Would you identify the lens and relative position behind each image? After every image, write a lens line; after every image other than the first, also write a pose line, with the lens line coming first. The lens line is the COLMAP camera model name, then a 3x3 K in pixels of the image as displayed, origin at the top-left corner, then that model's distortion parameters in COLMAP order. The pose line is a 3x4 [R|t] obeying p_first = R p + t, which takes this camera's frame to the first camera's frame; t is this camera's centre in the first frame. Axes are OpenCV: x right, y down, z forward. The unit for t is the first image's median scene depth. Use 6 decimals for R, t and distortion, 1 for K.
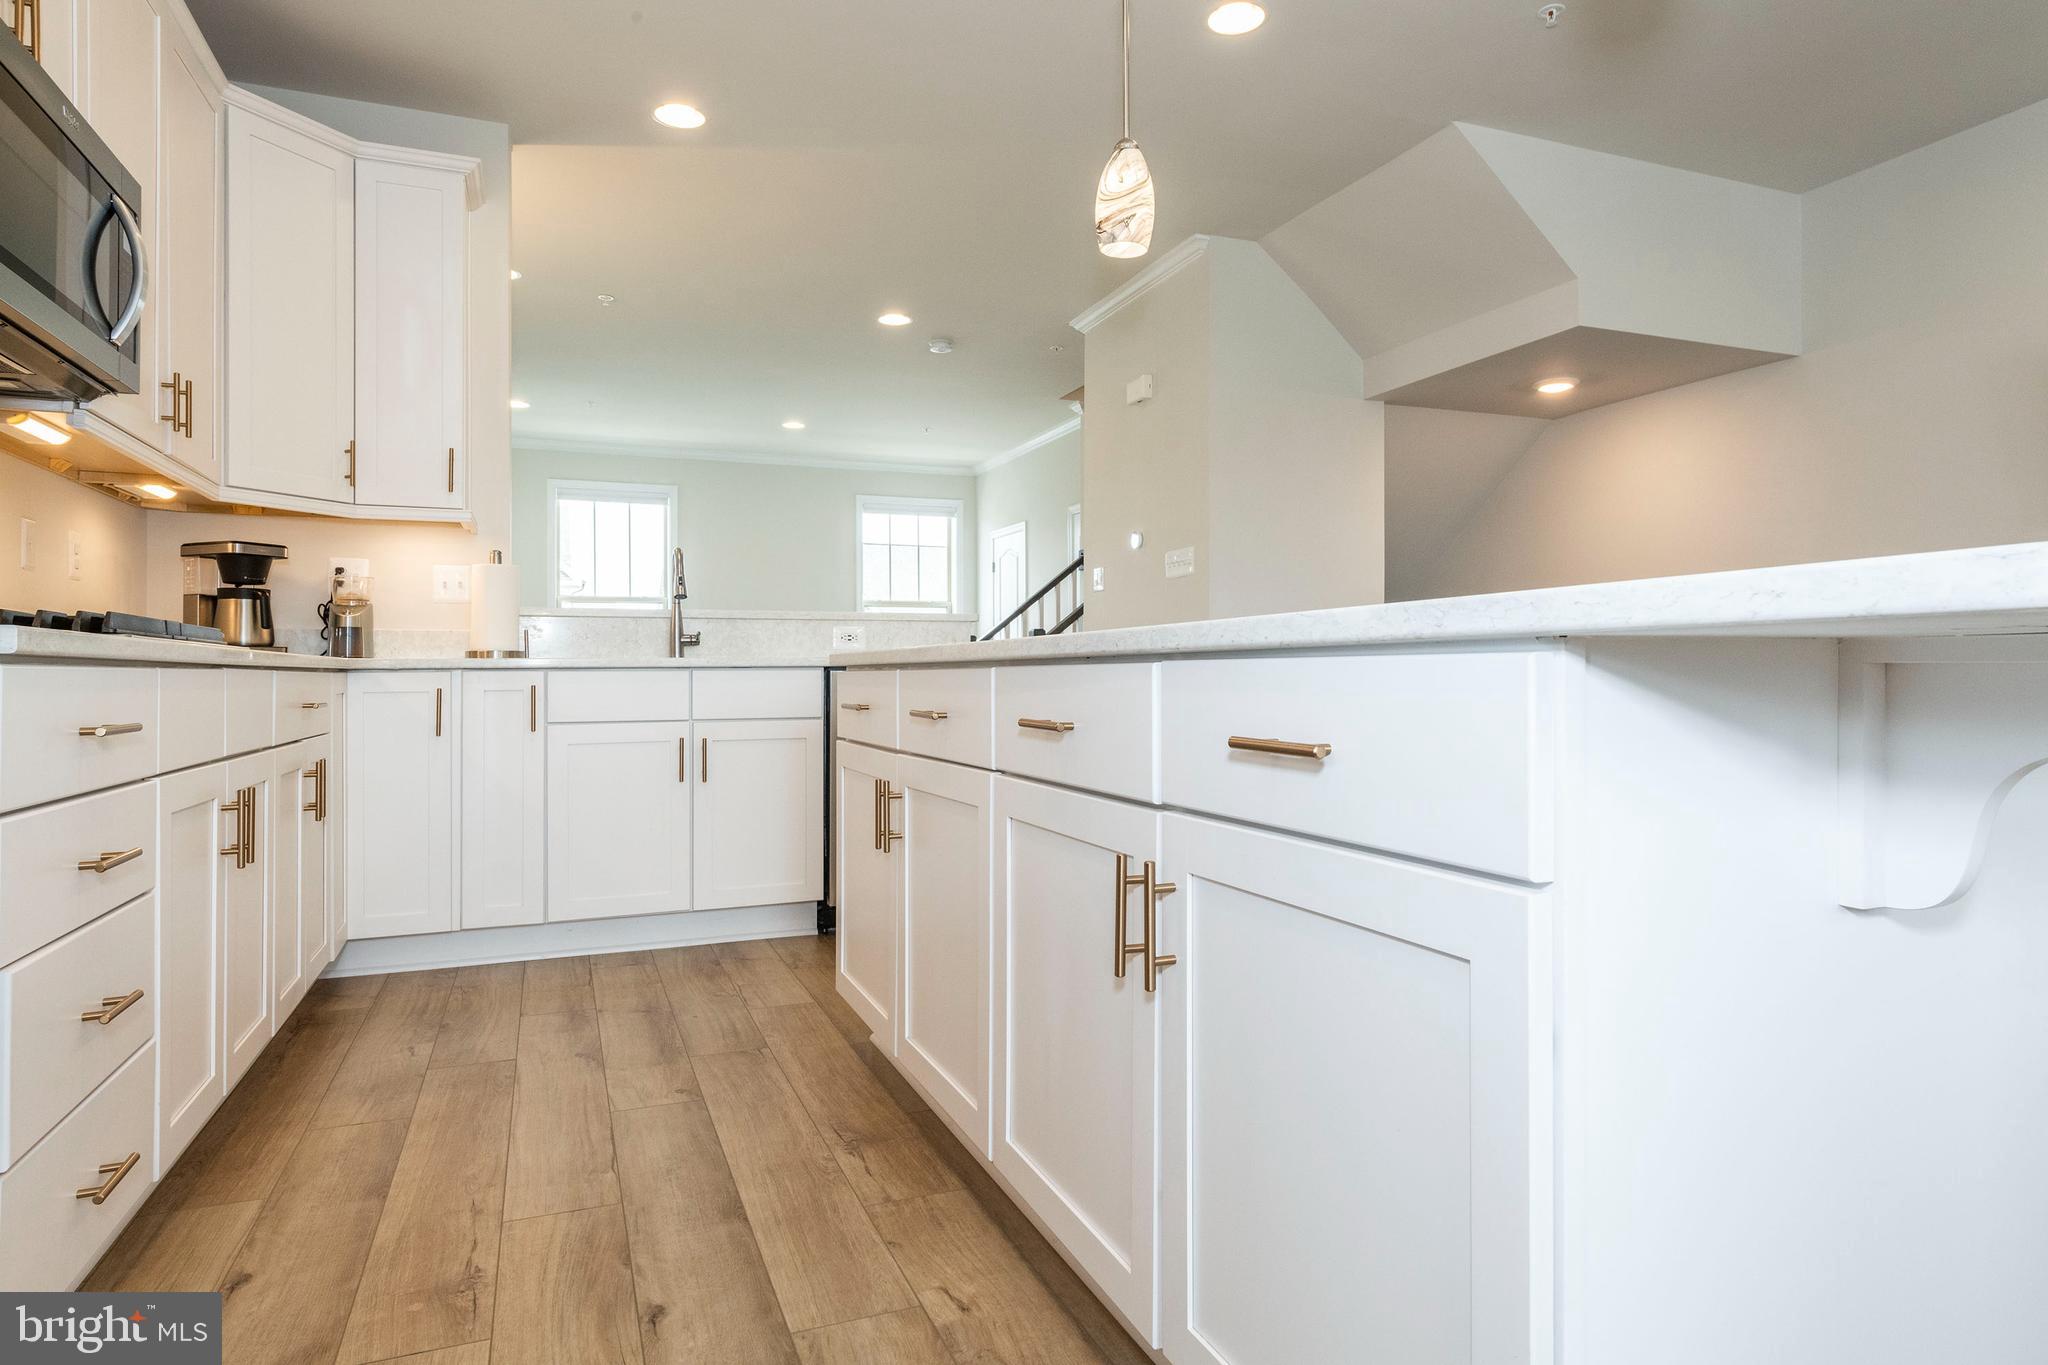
lens RADIAL K [[1178.3, 0, 1026.1], [0, 1178.3, 679.3], [0, 0, 1]] dist [0.012553, -0.005042]
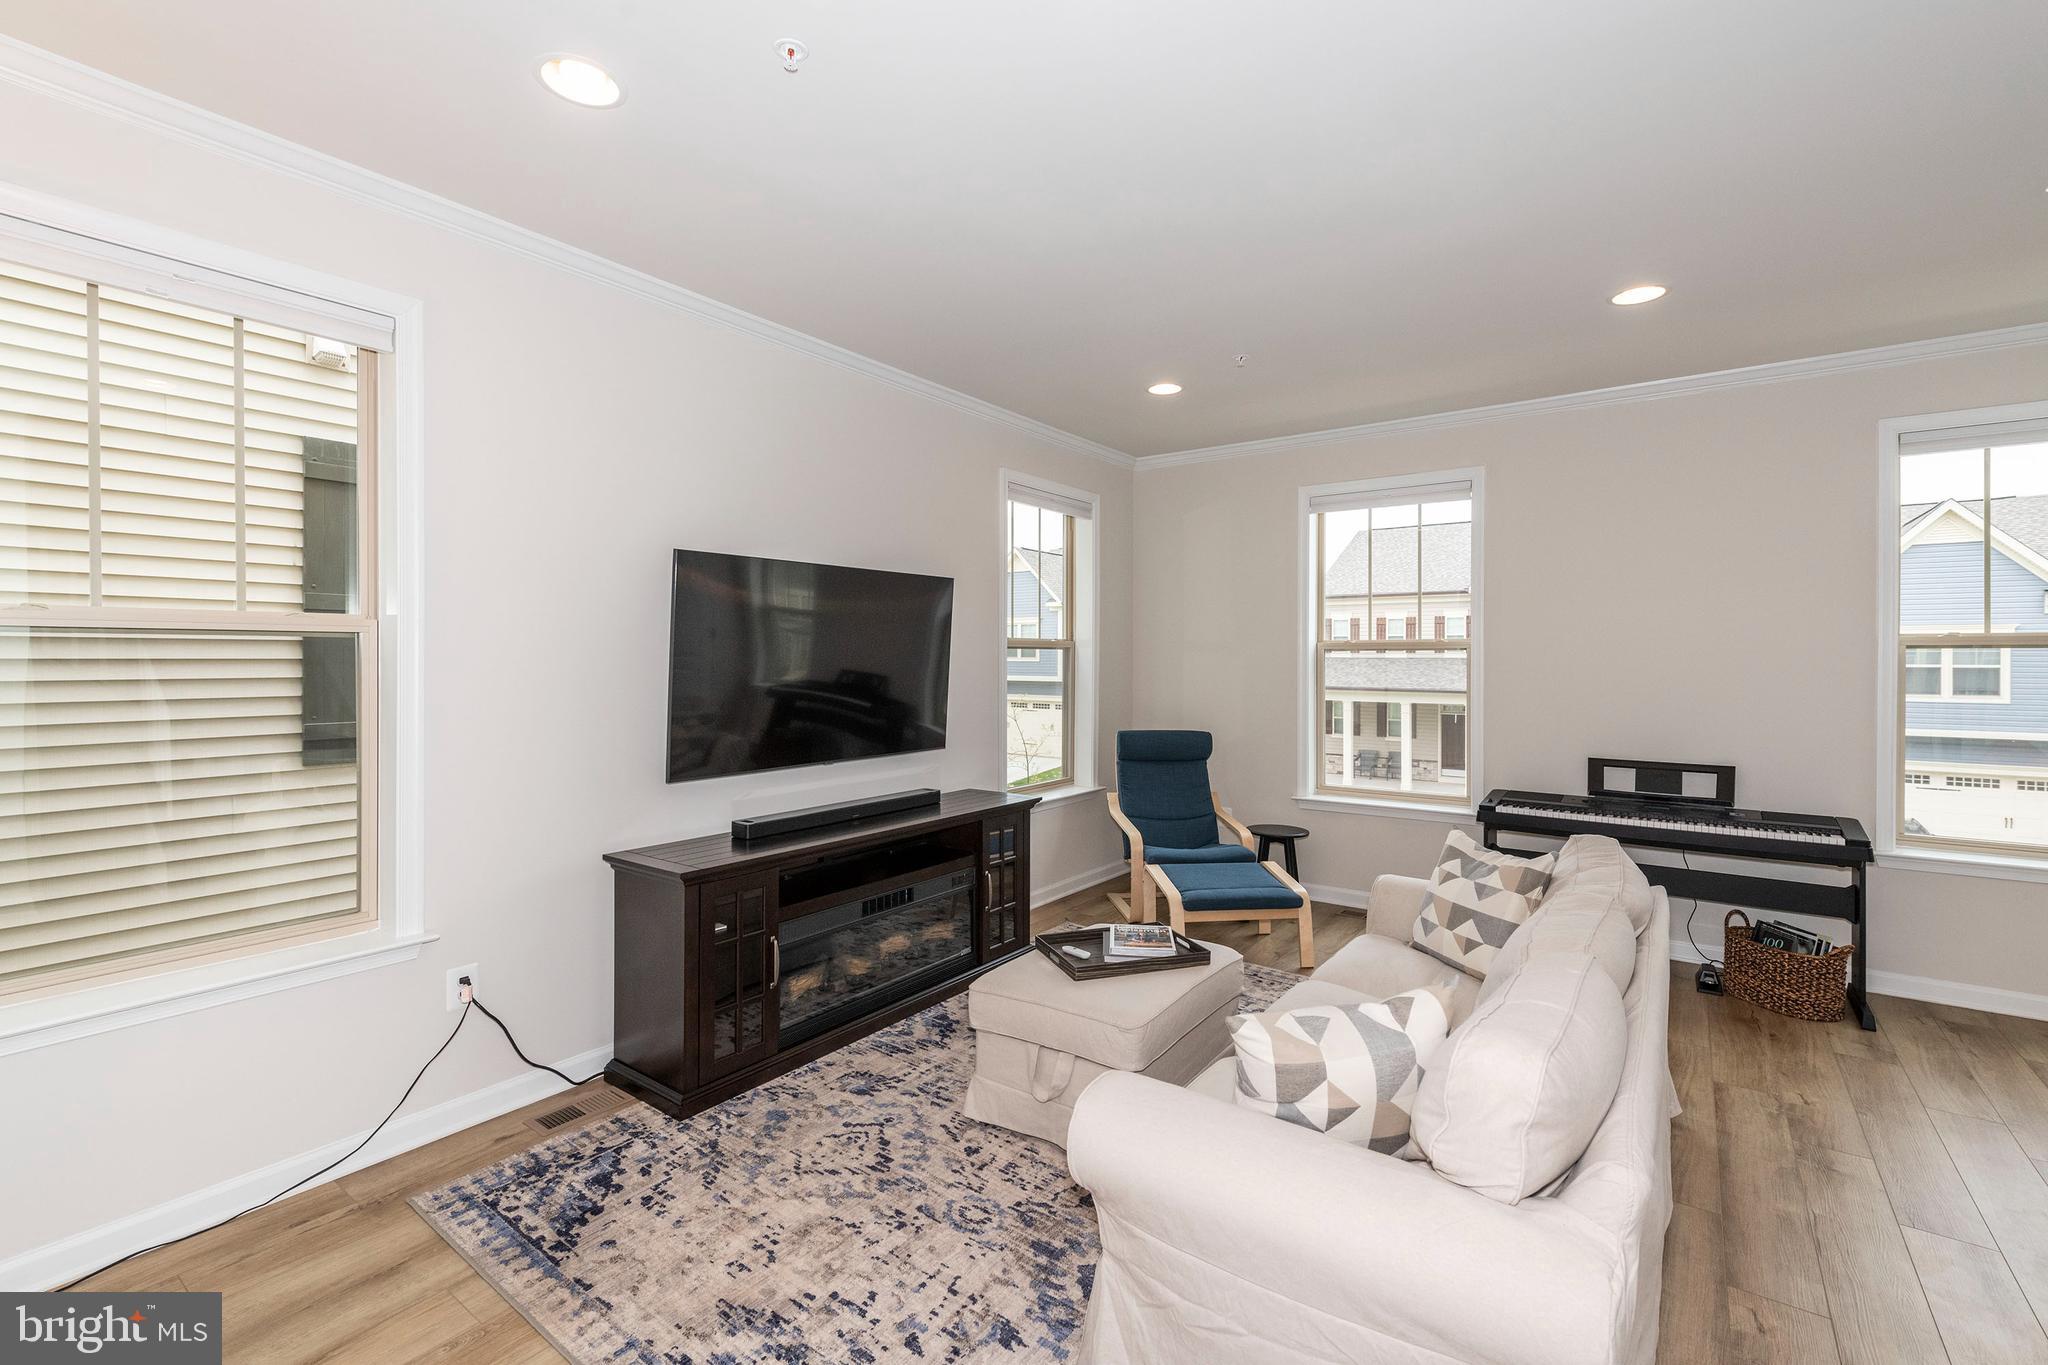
lens RADIAL K [[894.5, 0, 1033.5], [0, 894.5, 672.5], [0, 0, 1]] dist [-0.000585, -0.000495]
pose [[0.532827, 0.020972, -0.845965, -0.051412], [-0.007694, 0.999772, 0.019939, -0.162255], [0.846190, -0.004115, 0.532866, 1.443100]]
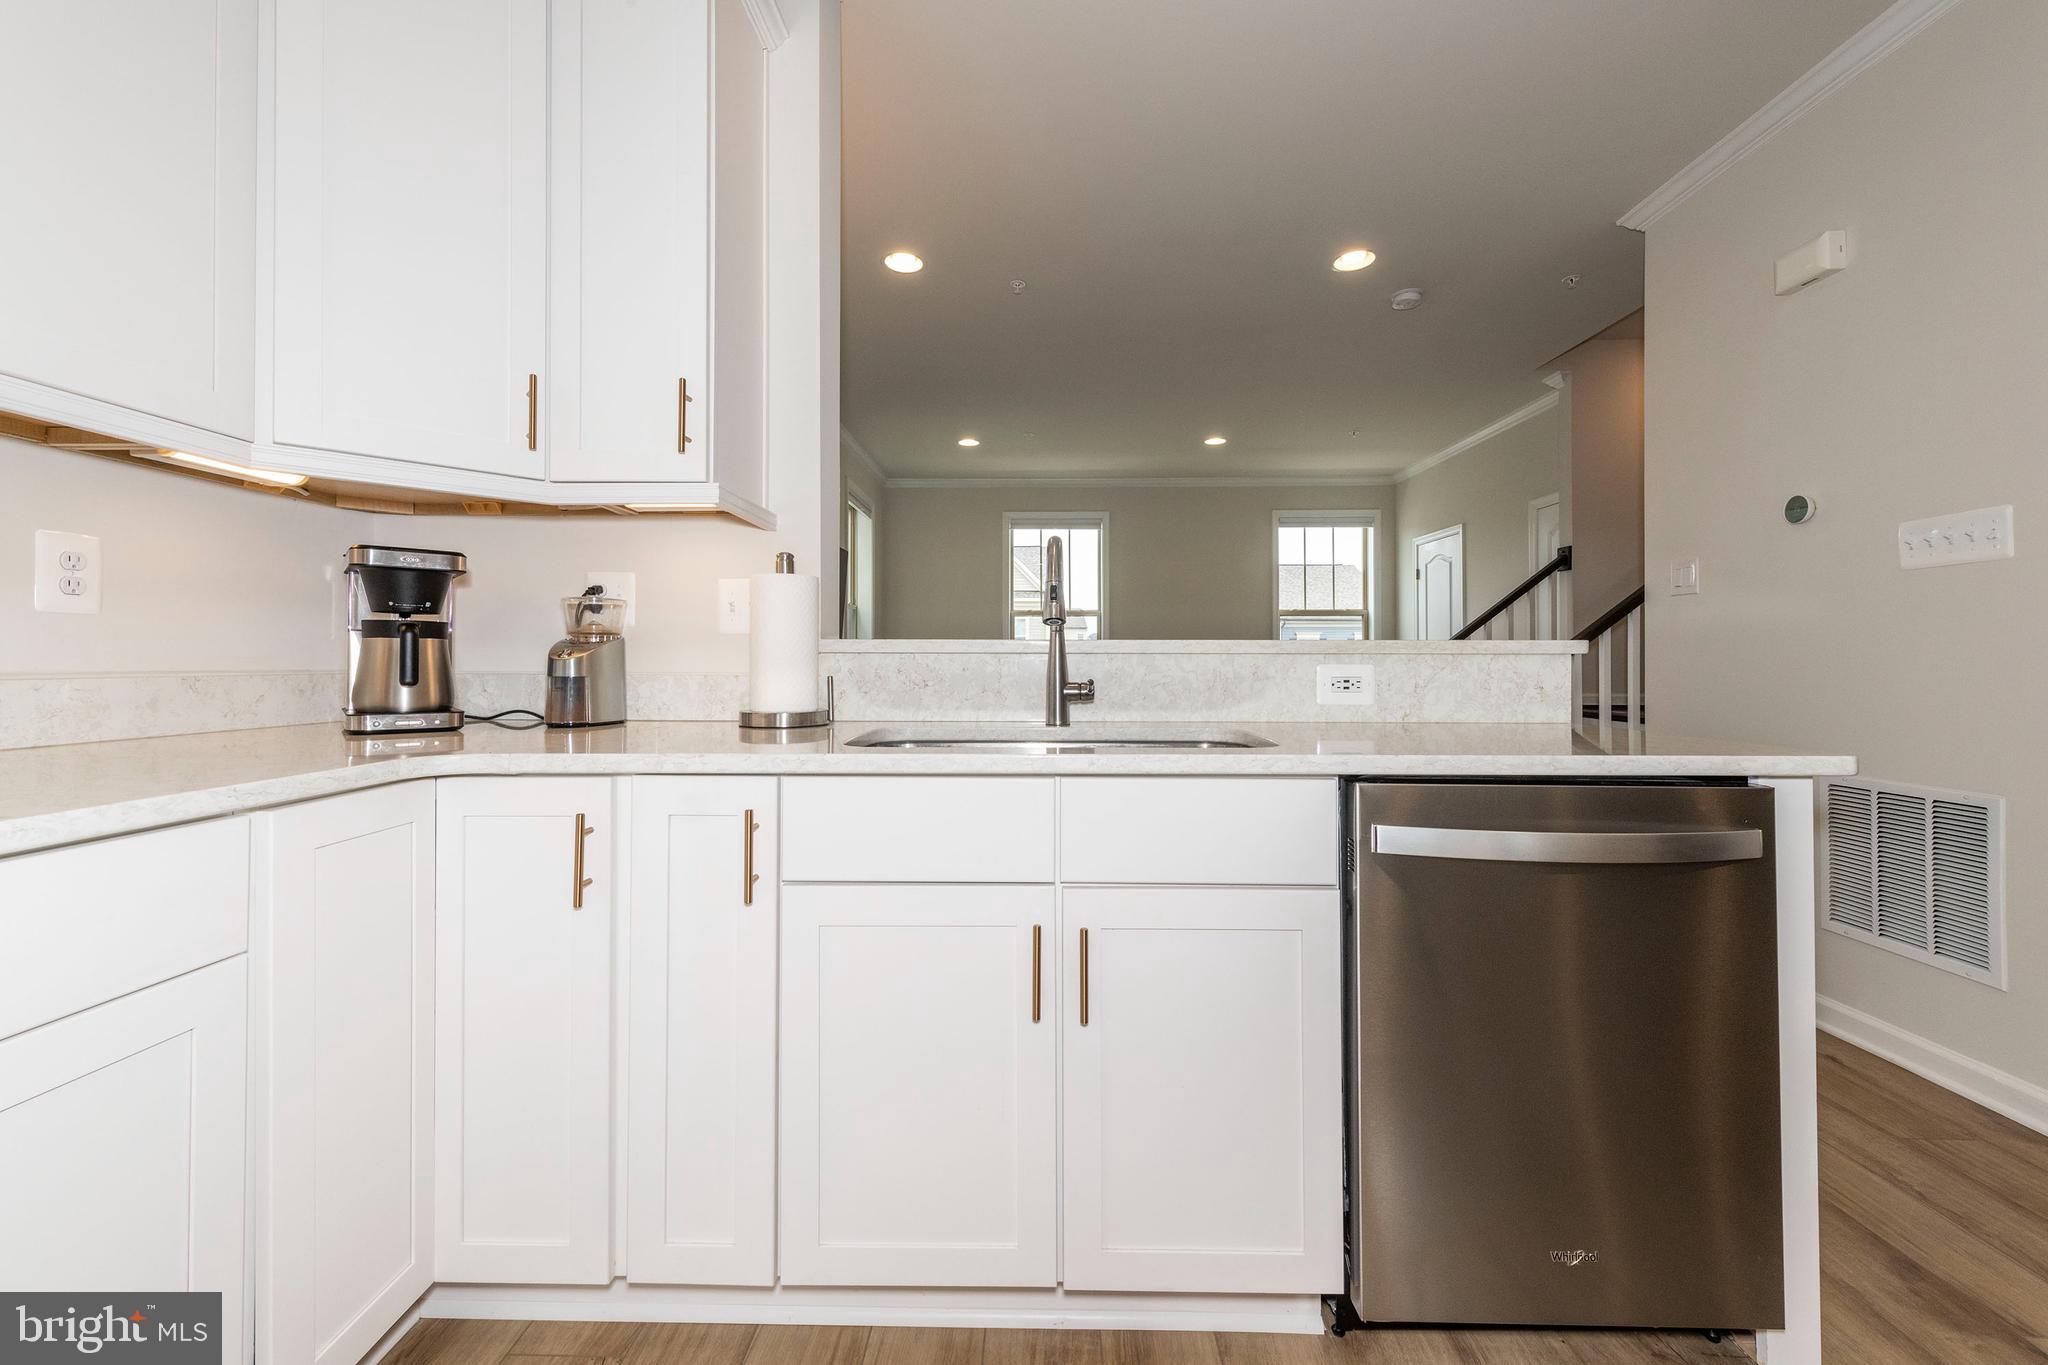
lens RADIAL K [[813.3, 0, 1023.9], [0, 813.3, 648.0], [0, 0, 1]] dist [0.010898, -0.000983]
pose [[0.917759, 0.000857, -0.397137, -0.165839], [-0.007933, 0.999838, -0.016174, -0.055023], [0.397059, 0.017995, 0.917617, 0.689781]]
